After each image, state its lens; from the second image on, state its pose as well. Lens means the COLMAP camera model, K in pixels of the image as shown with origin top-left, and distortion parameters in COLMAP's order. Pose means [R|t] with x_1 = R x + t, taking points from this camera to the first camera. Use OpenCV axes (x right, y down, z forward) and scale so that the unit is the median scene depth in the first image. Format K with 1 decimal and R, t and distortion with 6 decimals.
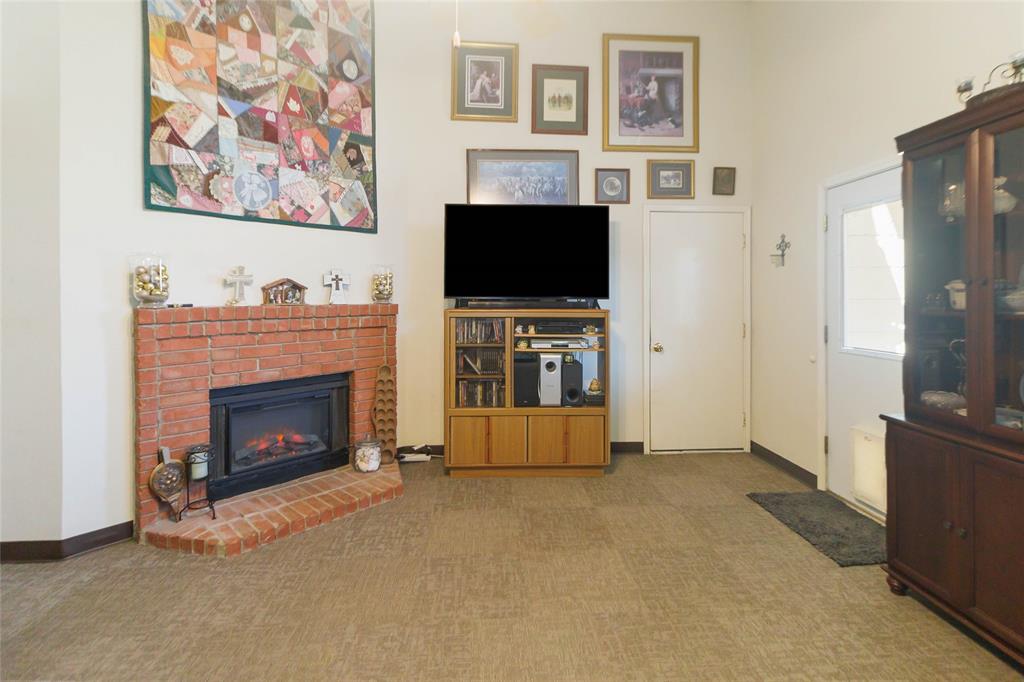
lens RADIAL K [[478.1, 0, 513.2], [0, 478.1, 297.9], [0, 0, 1]] dist [-0.000293, -0.000244]
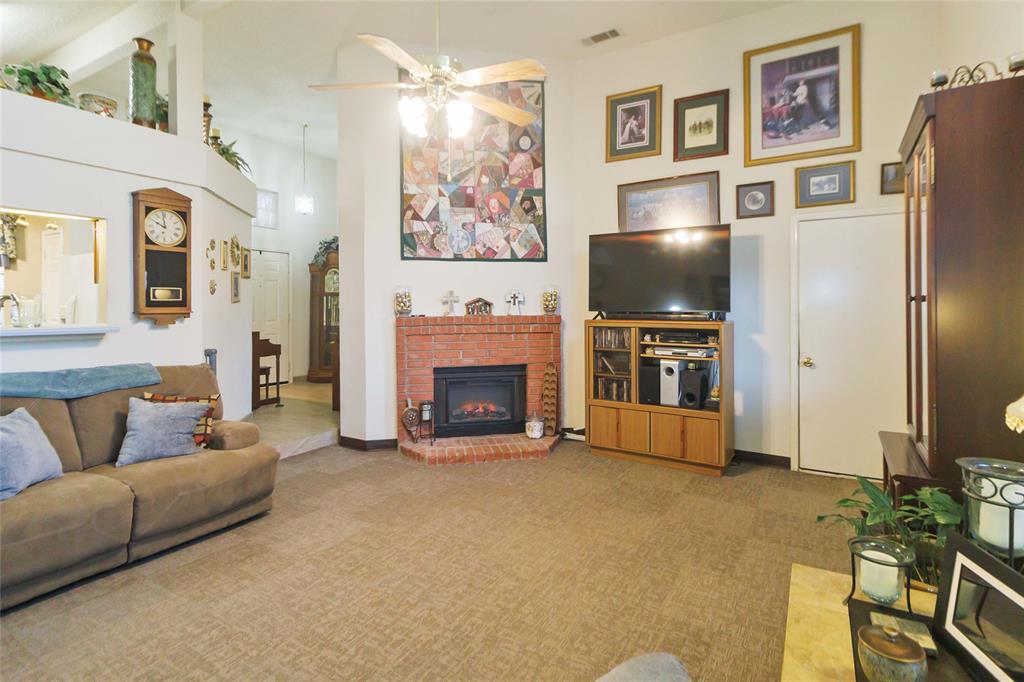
lens RADIAL K [[486.7, 0, 511.5], [0, 486.7, 308.3], [0, 0, 1]] dist [-0.000106, 0.000029]
pose [[0.818343, -0.001585, -0.574728, 0.428655], [0.003638, 0.999990, 0.002421, -0.010369], [0.574718, -0.004072, 0.818341, -0.160426]]
